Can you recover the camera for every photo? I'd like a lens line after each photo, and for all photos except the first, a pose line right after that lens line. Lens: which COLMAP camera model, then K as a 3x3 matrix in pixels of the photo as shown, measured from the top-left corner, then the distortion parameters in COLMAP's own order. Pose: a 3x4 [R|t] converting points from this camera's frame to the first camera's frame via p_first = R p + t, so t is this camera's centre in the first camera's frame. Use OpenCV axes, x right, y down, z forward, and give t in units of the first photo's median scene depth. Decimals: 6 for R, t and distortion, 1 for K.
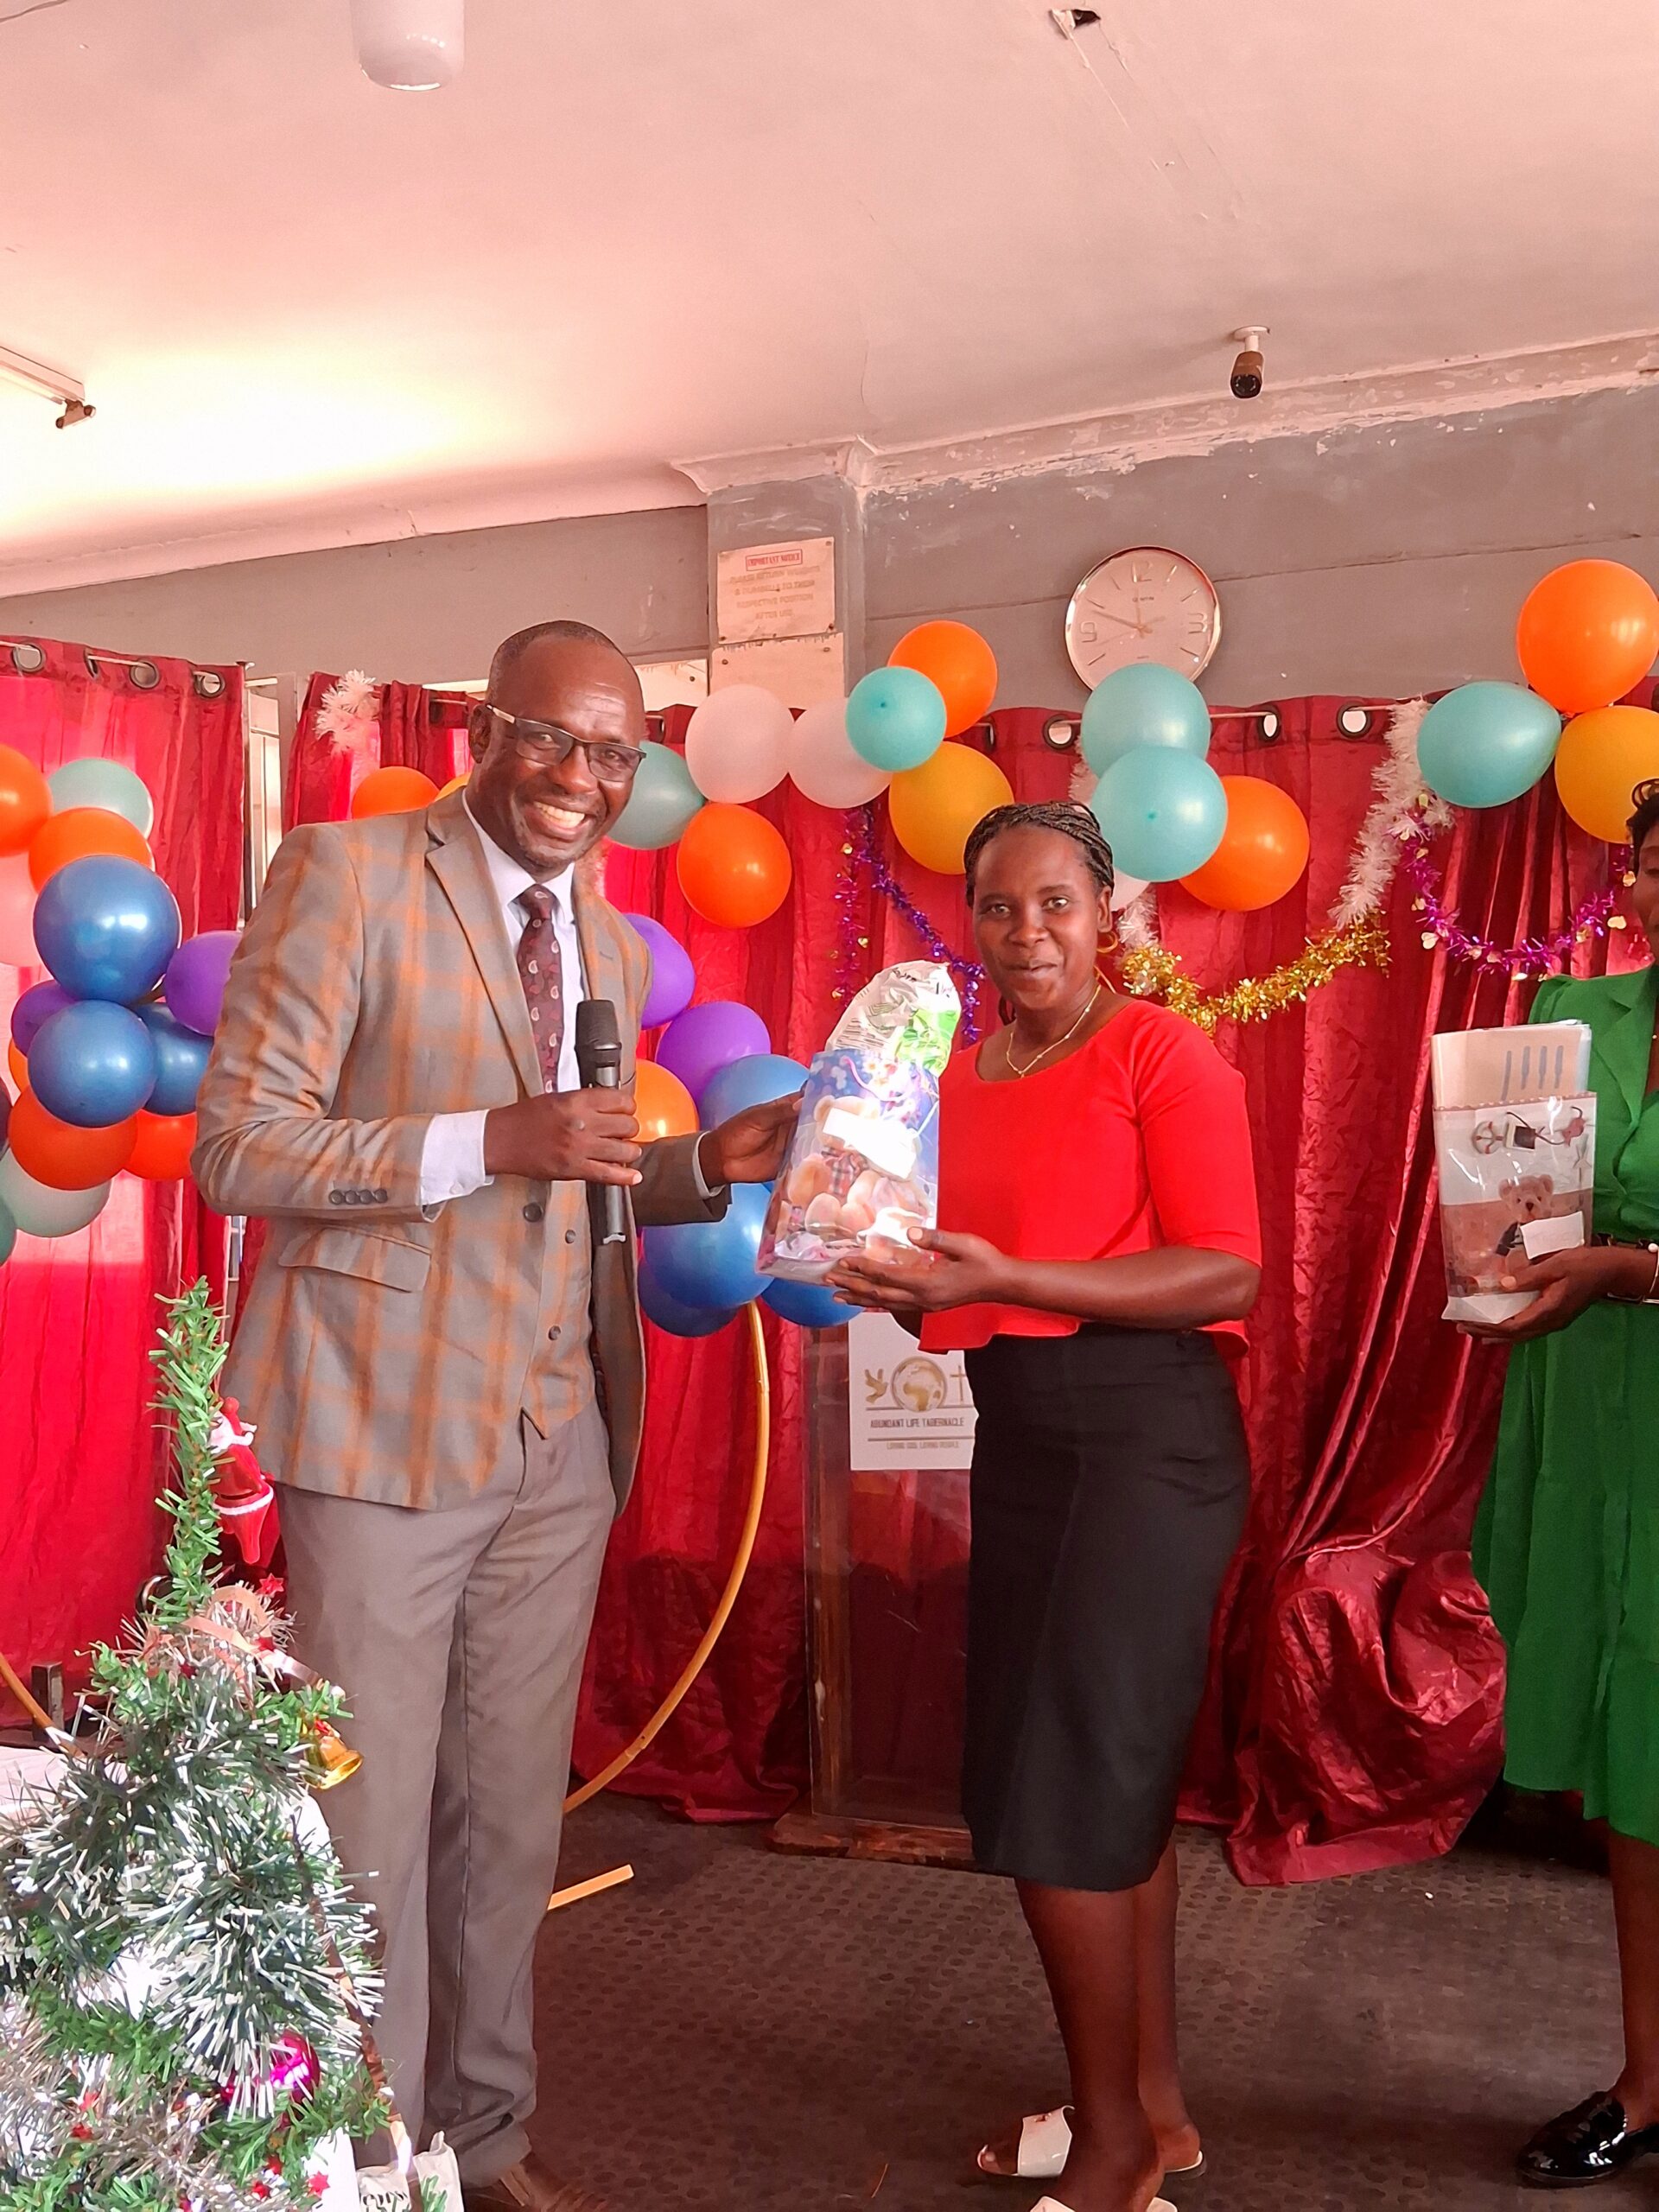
lens RADIAL K [[2052.4, 0, 868.3], [0, 2052.4, 1140.6], [0, 0, 1]] dist [0.089208, -0.289215]
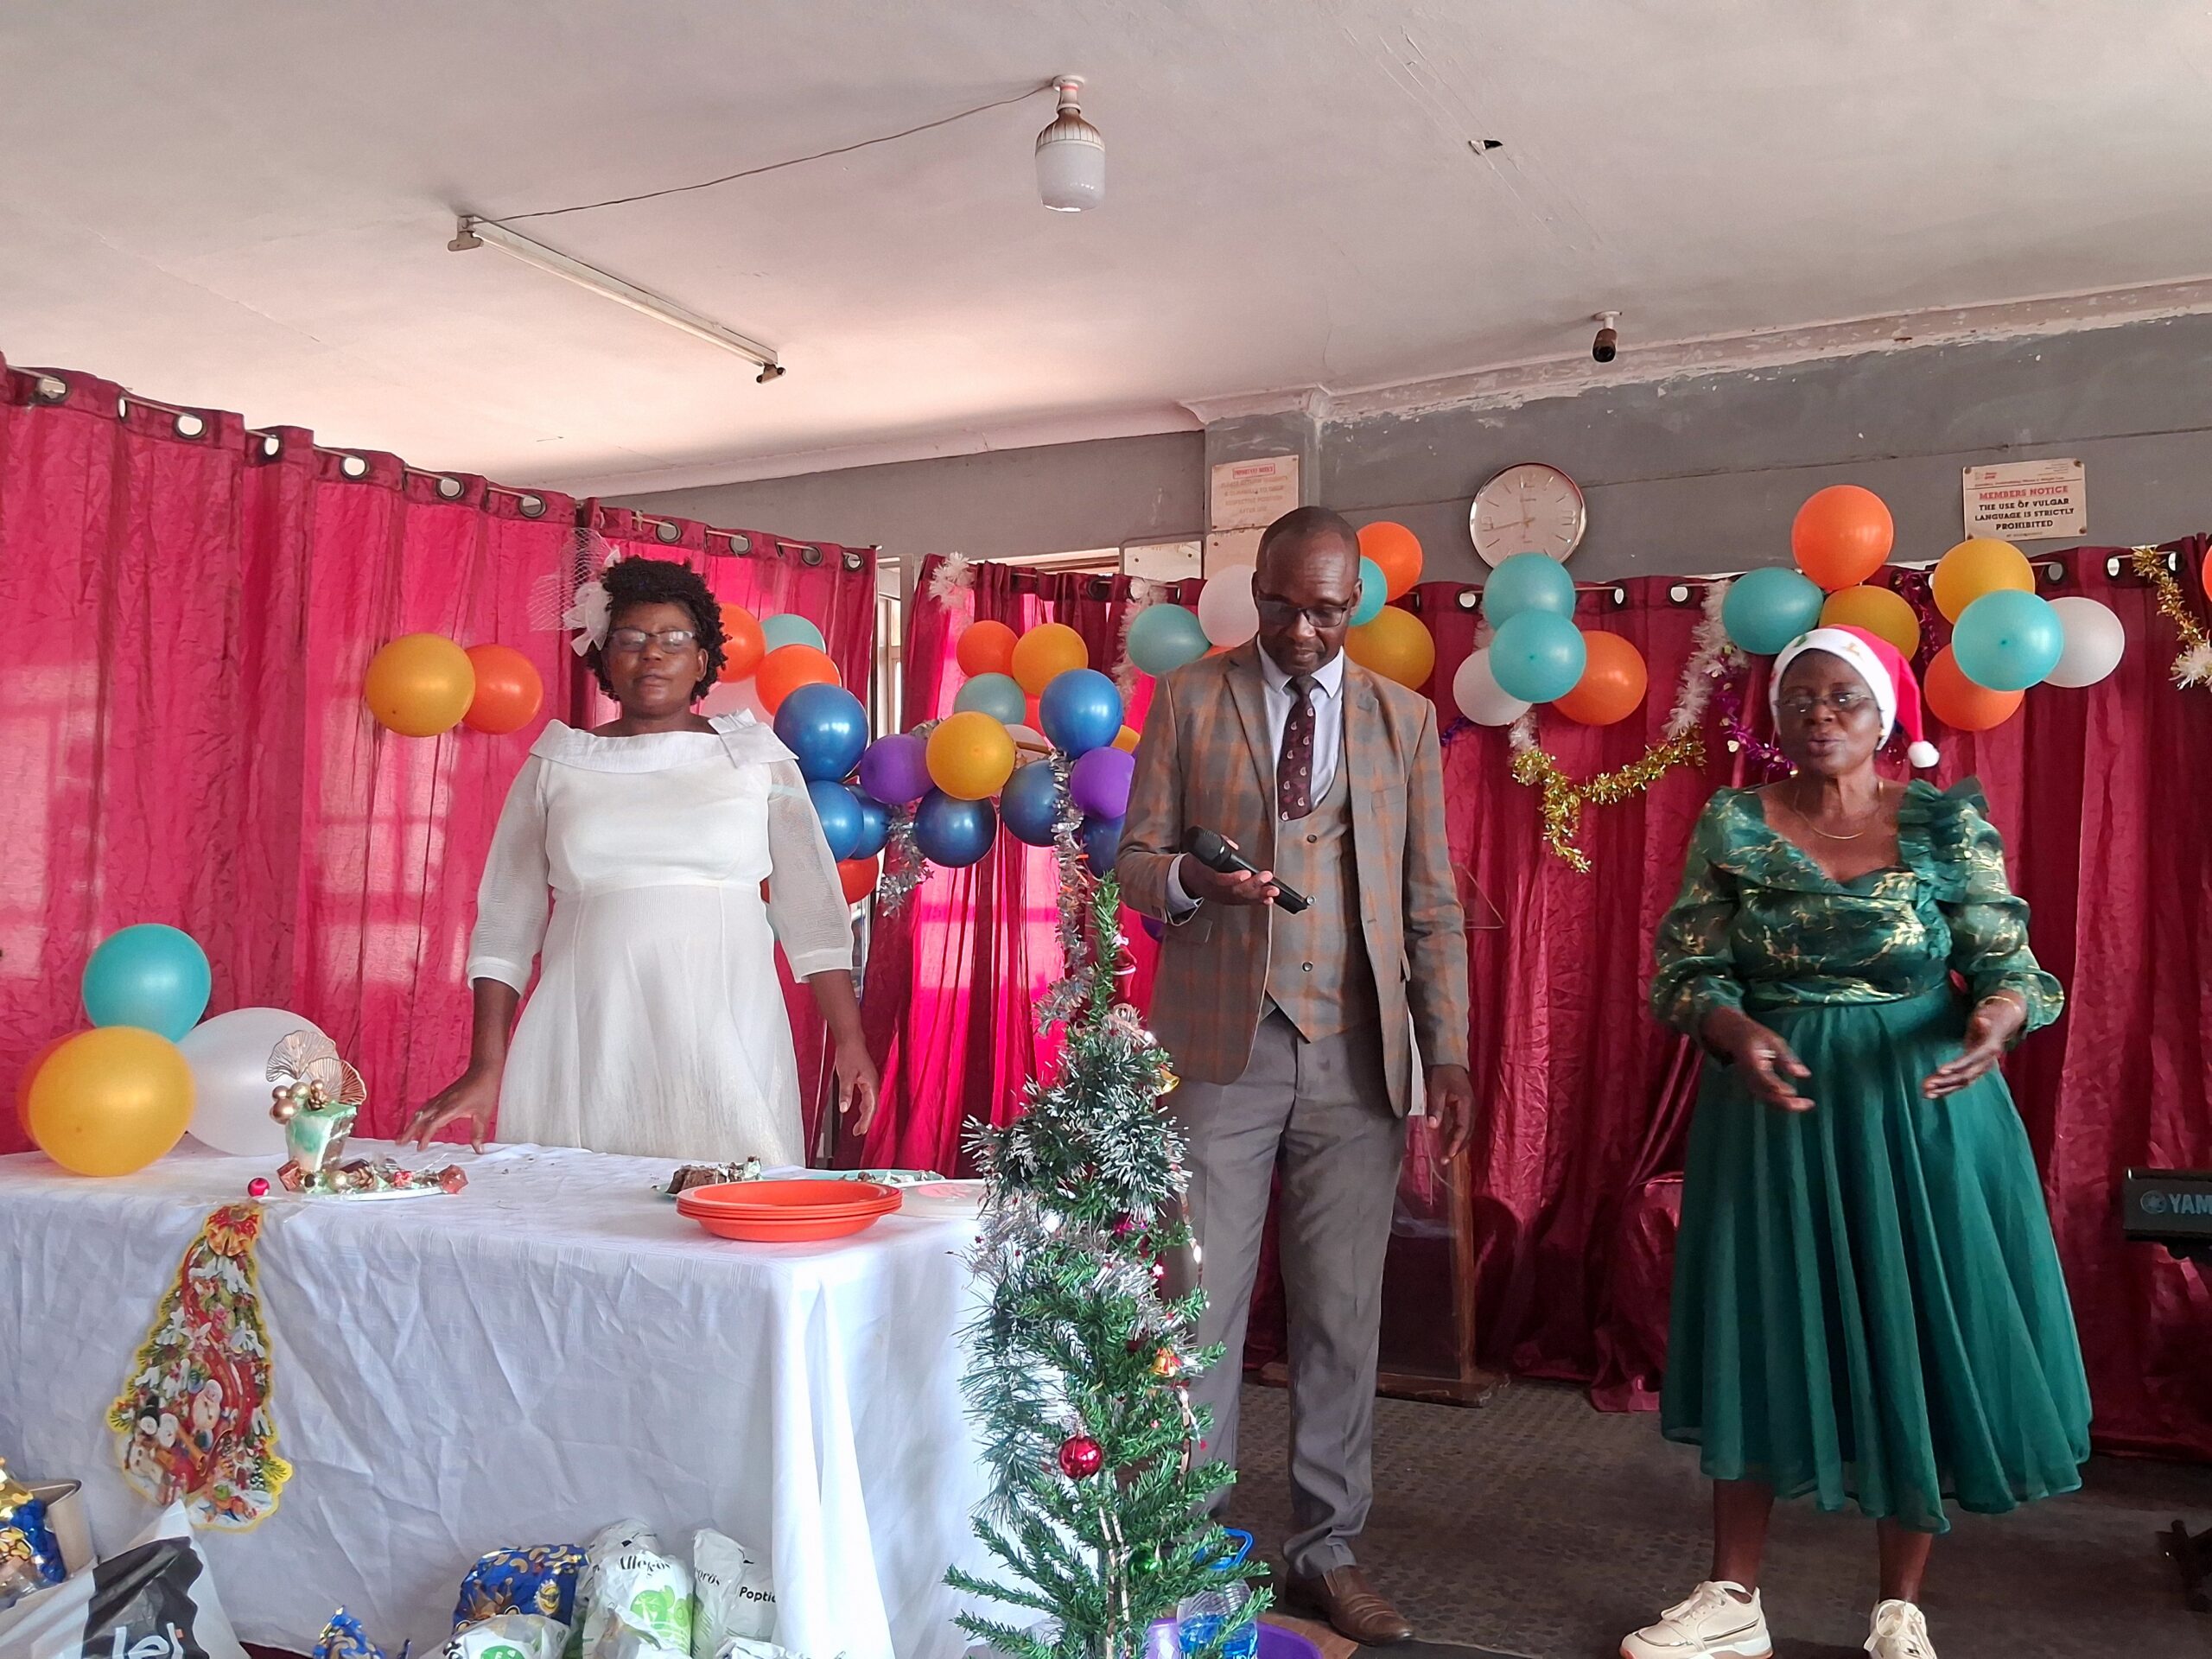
lens RADIAL K [[1879.5, 0, 1118.2], [0, 1879.5, 816.9], [0, 0, 1]] dist [0.112756, -0.282549]
pose [[0.996752, 0.011867, -0.079655, -0.039812], [-0.017159, 0.997667, -0.066075, 0.039019], [0.078685, 0.067227, 0.994630, -0.288083]]
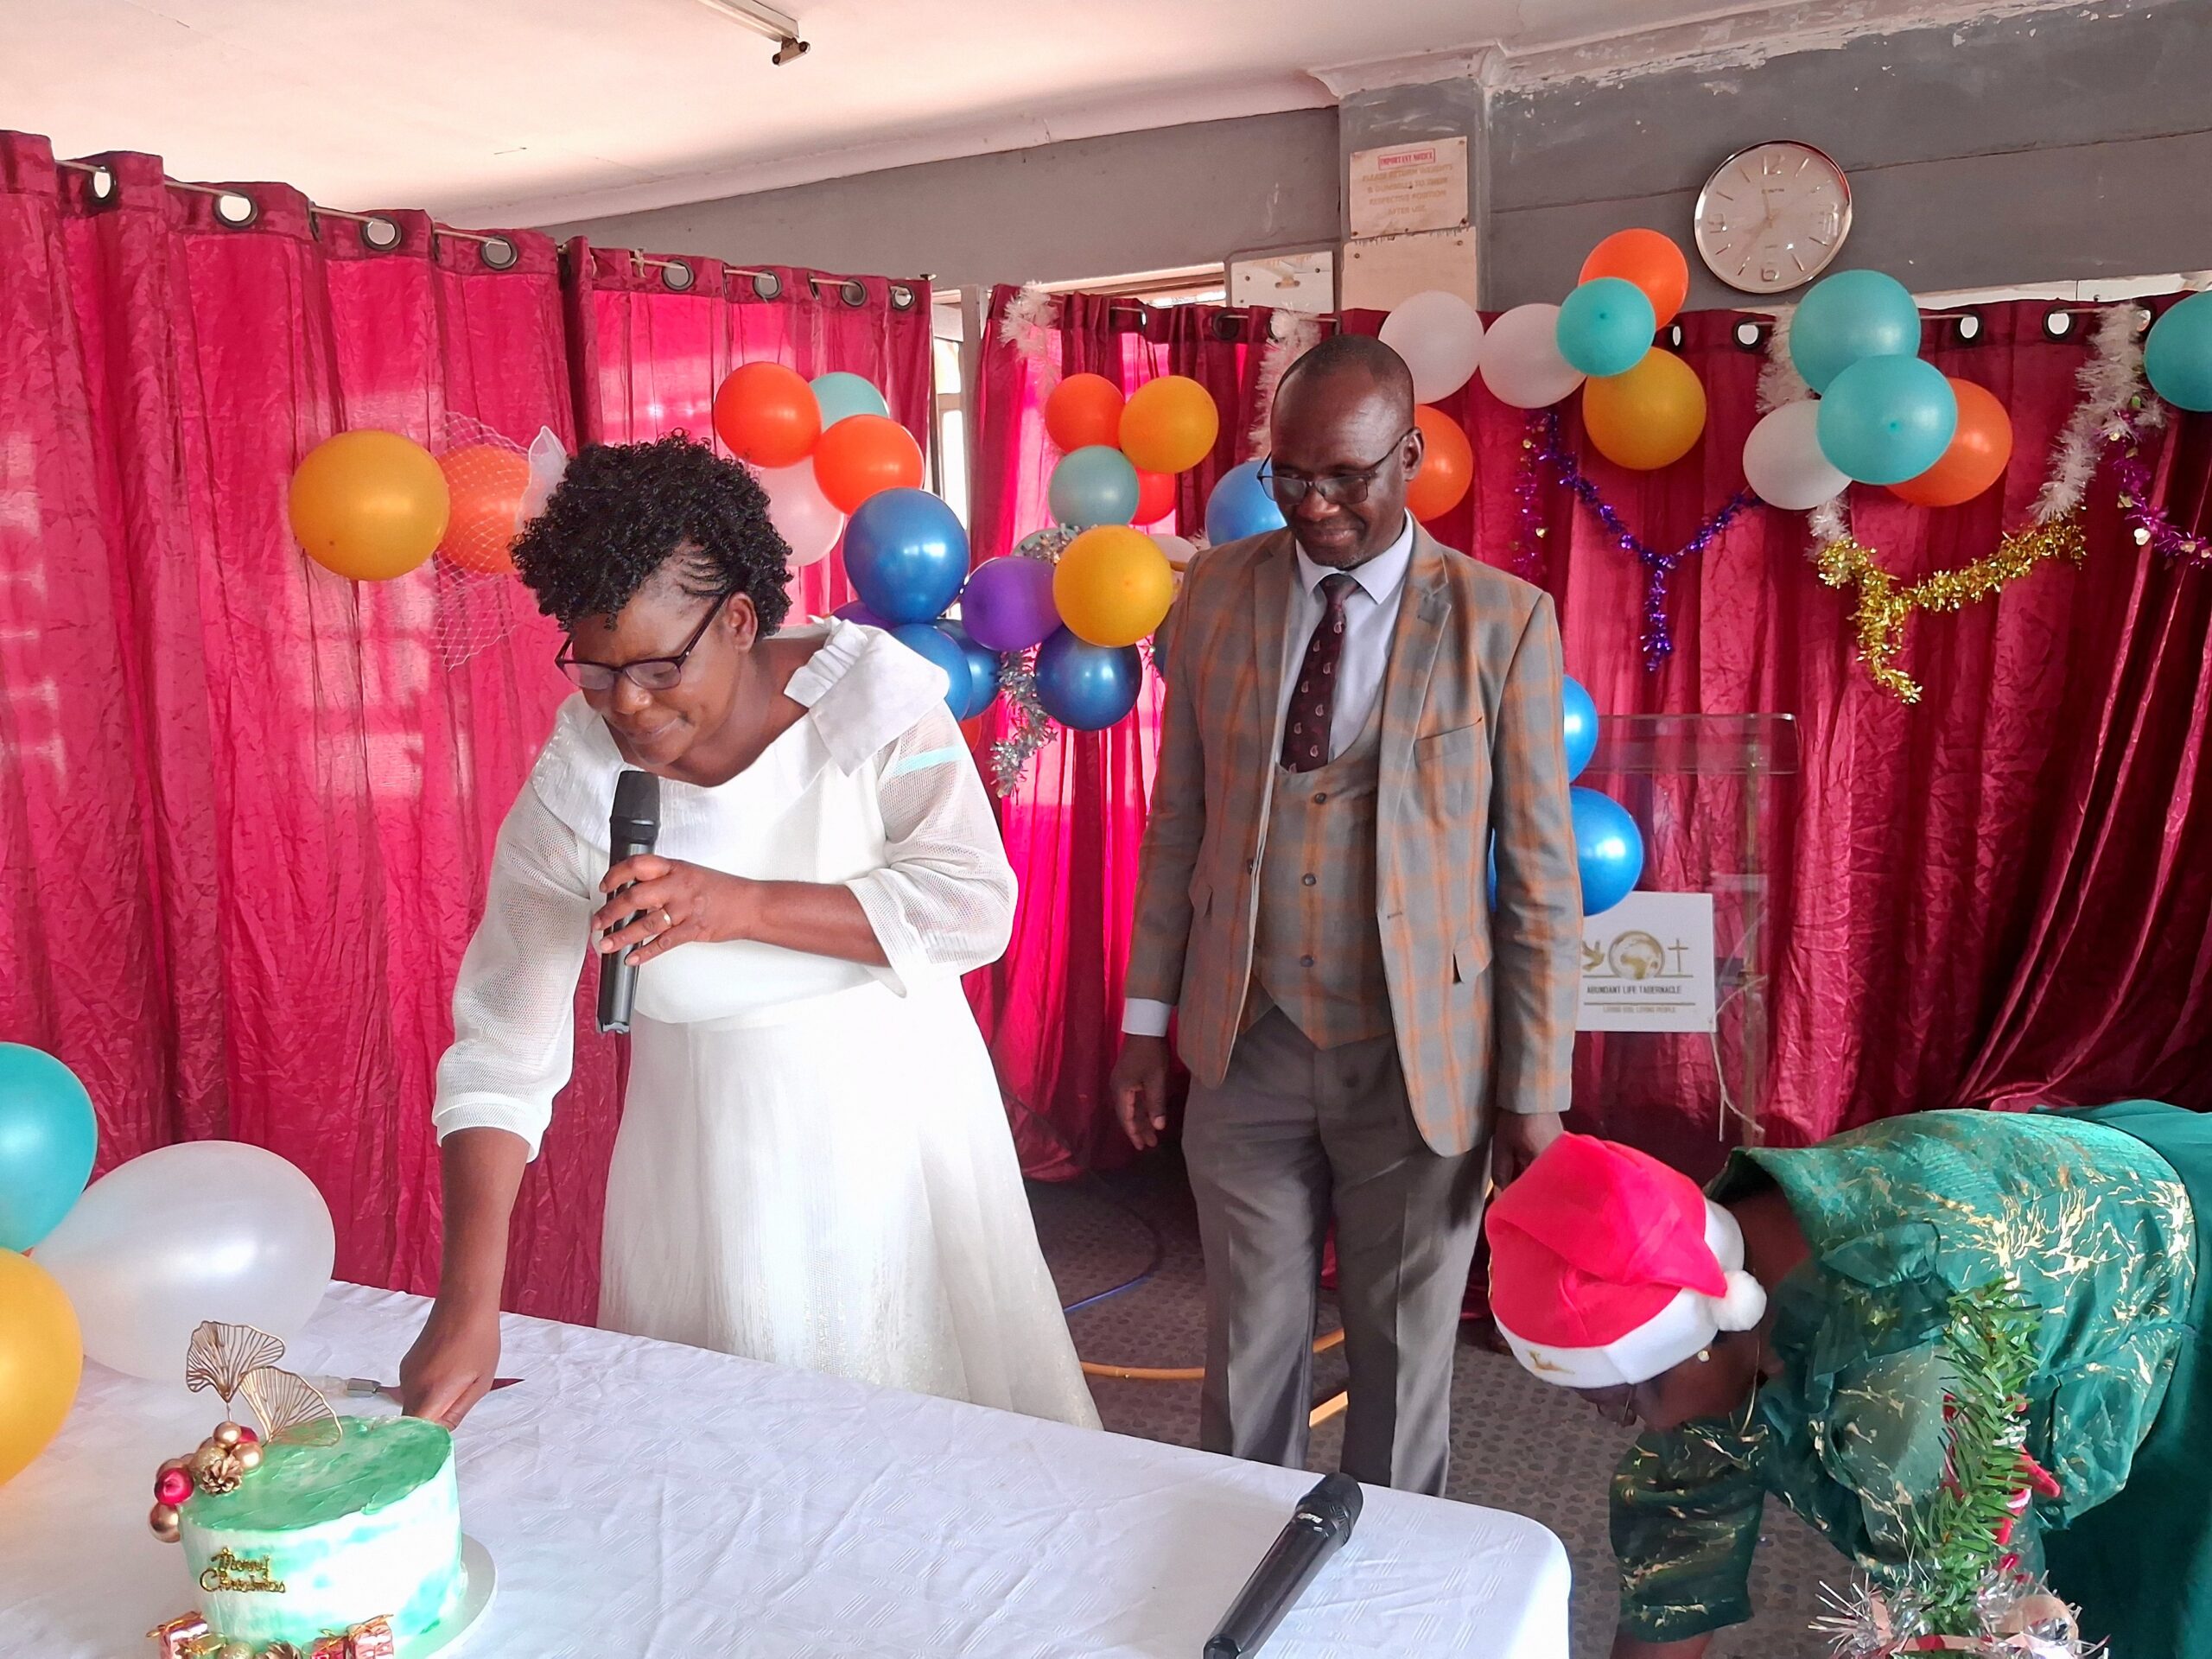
lens RADIAL K [[1746.7, 0, 1088.8], [0, 1746.7, 834.3], [0, 0, 1]] dist [-0.016007, -0.005199]
pose [[0.997153, -0.007642, -0.075015, -0.174279], [0.016887, 0.992215, 0.123384, -0.056901], [0.073489, -0.124300, 0.989520, 0.054931]]
